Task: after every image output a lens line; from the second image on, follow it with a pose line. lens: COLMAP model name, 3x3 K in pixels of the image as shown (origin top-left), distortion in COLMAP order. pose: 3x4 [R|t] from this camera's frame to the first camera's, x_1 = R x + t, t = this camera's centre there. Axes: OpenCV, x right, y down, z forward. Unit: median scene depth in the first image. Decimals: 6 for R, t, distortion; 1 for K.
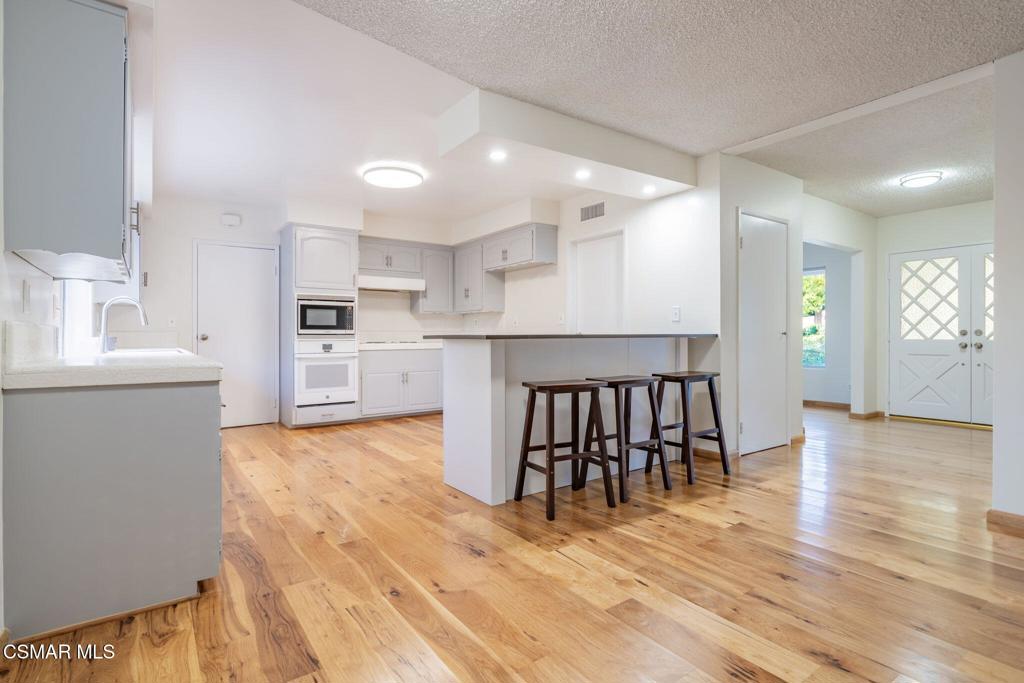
lens RADIAL K [[511.9, 0, 511.2], [0, 511.9, 334.7], [0, 0, 1]] dist [-0.001593, 0.001711]
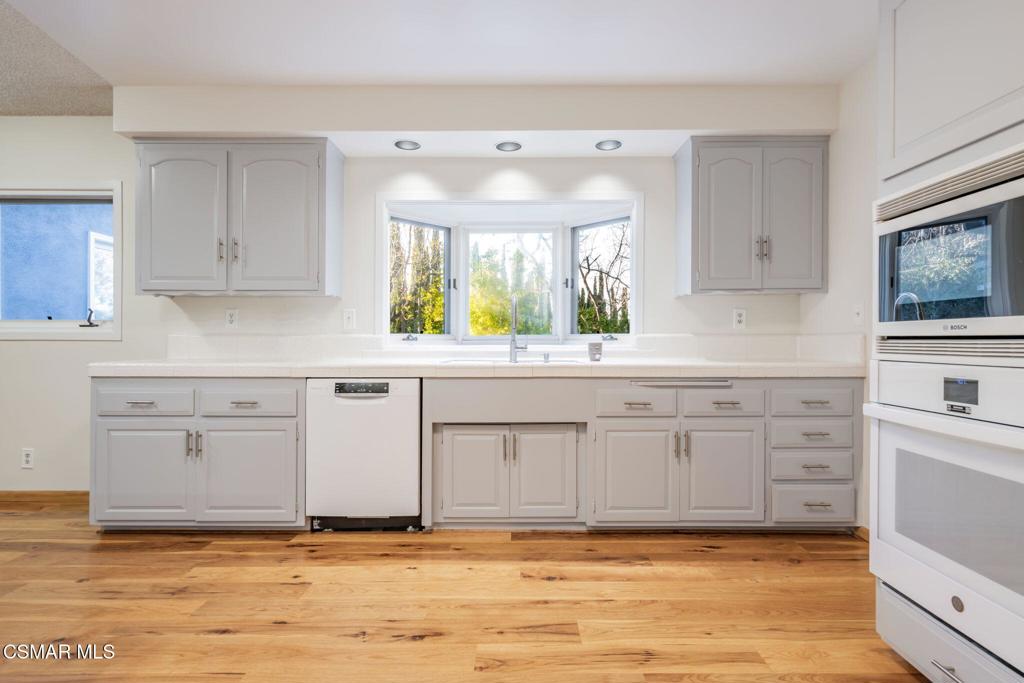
lens RADIAL K [[511.9, 0, 517.2], [0, 511.9, 341.8], [0, 0, 1]] dist [-0.001593, 0.001711]
pose [[-0.580871, 0.002068, -0.813993, -0.049430], [0.004105, 0.999991, -0.000389, 0.000340], [0.813985, -0.003567, -0.580874, 0.964164]]
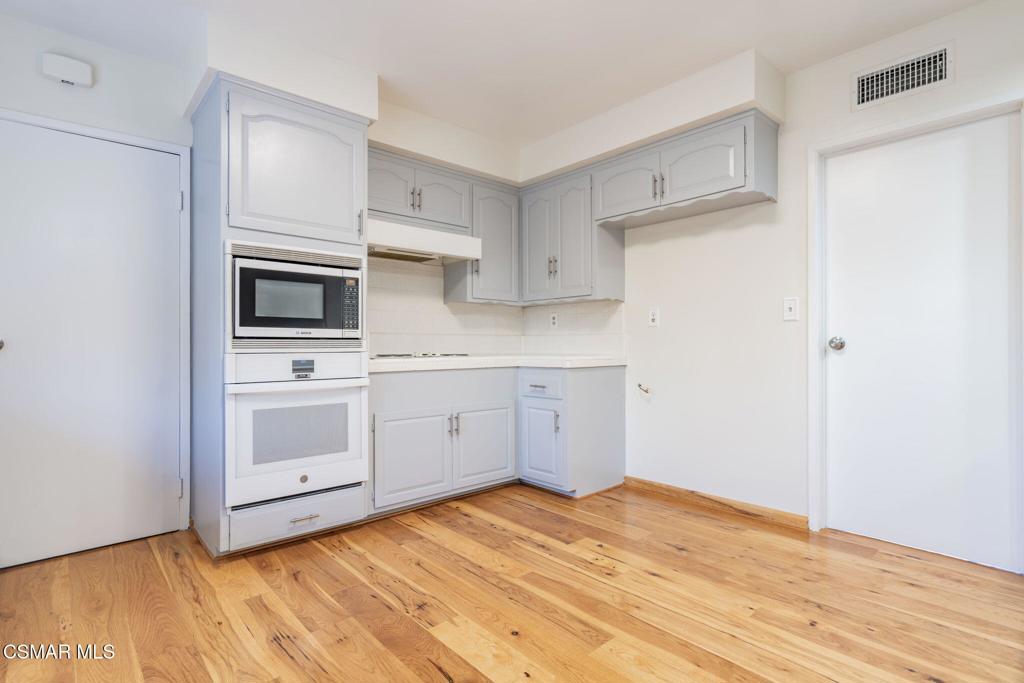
lens RADIAL K [[511.9, 0, 512.6], [0, 511.9, 343.8], [0, 0, 1]] dist [-0.001593, 0.001711]
pose [[0.993283, 0.002114, 0.115688, -0.228048], [-0.002479, 0.999992, 0.003007, 0.002054], [-0.115681, -0.003273, 0.993281, 0.532299]]
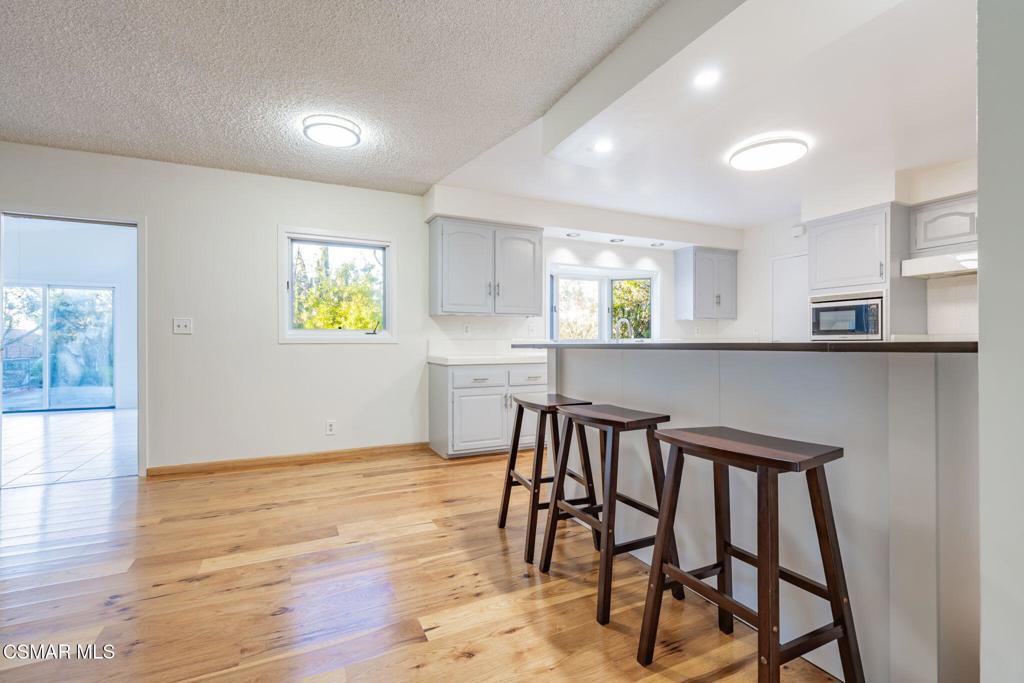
lens RADIAL K [[461.5, 0, 513.4], [0, 461.5, 344.9], [0, 0, 1]] dist [-0.001484, -0.000238]
pose [[-0.166274, 0.005336, -0.986065, 0.481946], [0.010359, 0.999940, 0.003664, -0.001621], [0.986025, -0.009605, -0.166319, 0.582229]]
